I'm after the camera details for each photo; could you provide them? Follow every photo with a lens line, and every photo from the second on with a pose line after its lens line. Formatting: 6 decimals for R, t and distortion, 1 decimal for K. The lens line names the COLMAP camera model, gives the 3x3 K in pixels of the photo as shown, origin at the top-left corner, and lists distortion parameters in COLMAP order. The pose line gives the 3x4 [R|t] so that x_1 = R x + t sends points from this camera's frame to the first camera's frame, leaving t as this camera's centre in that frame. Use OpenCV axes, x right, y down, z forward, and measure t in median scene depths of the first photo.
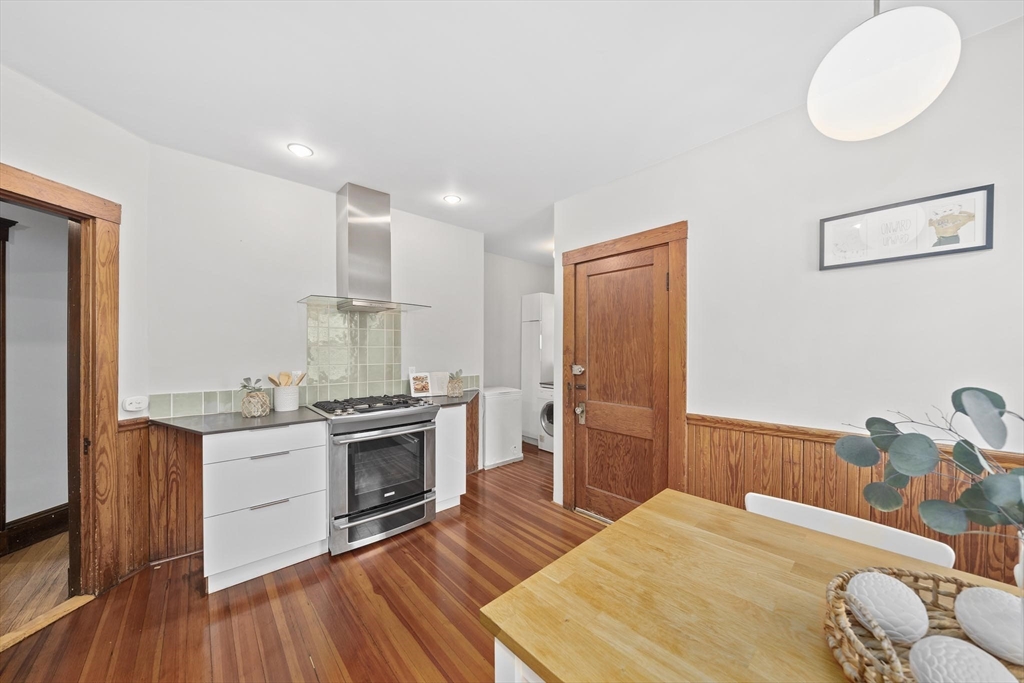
lens RADIAL K [[353.7, 0, 515.3], [0, 353.7, 351.2], [0, 0, 1]] dist [-0.006088, 0.000038]
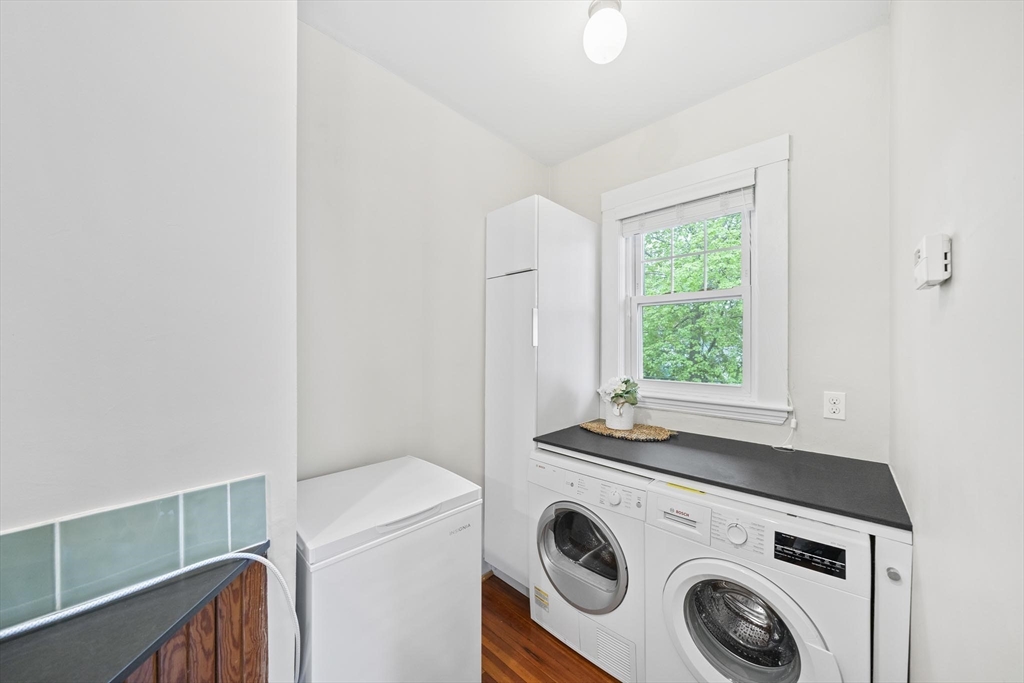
lens RADIAL K [[353.7, 0, 510.7], [0, 353.7, 345.7], [0, 0, 1]] dist [-0.006088, 0.000038]
pose [[0.997511, 0.001487, 0.070501, 0.036107], [-0.001355, 0.999997, -0.001920, -0.008057], [-0.070504, 0.001820, 0.997510, 1.177261]]
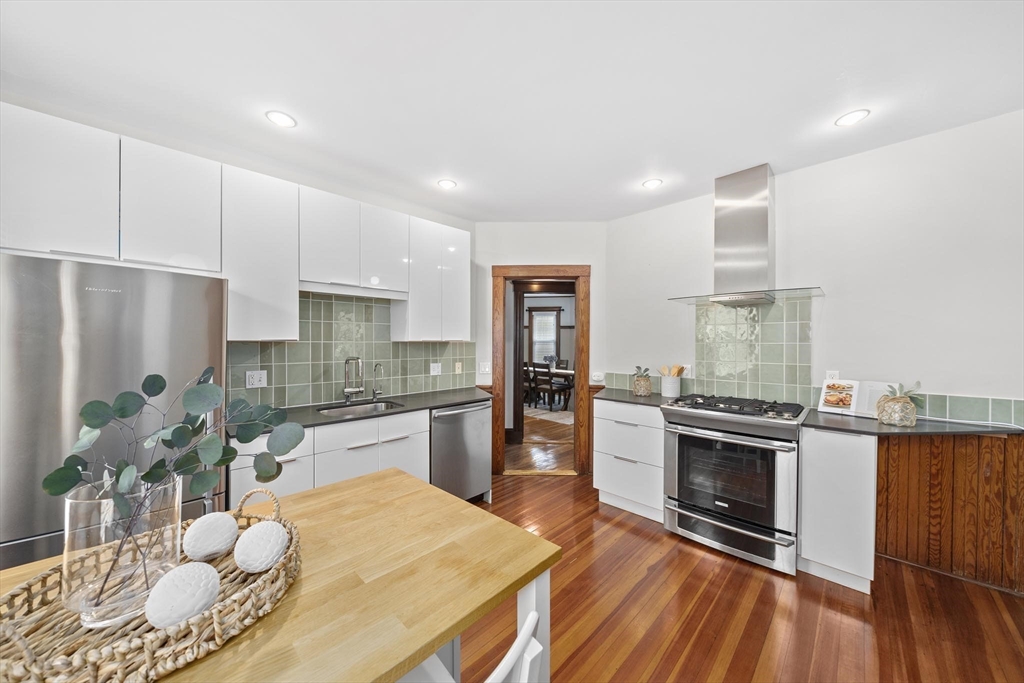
lens RADIAL K [[353.7, 0, 511.7], [0, 353.7, 345.4], [0, 0, 1]] dist [-0.006088, 0.000038]
pose [[0.047126, 0.002807, -0.998885, 0.509682], [-0.008681, 0.999959, 0.002400, -0.004123], [0.998851, 0.008558, 0.047148, 0.394114]]
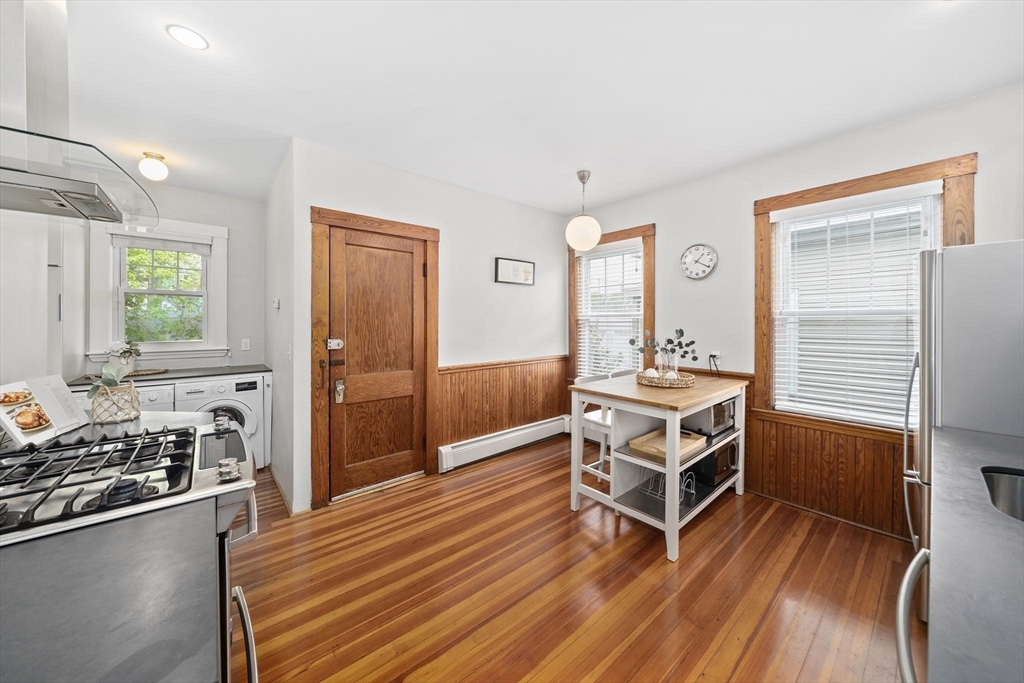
lens RADIAL K [[353.7, 0, 515.8], [0, 353.7, 322.5], [0, 0, 1]] dist [-0.006088, 0.000038]
pose [[0.035280, -0.005598, 0.999362, -0.793063], [0.001822, 0.999983, 0.005537, -0.007901], [-0.999376, 0.001625, 0.035289, 0.565913]]
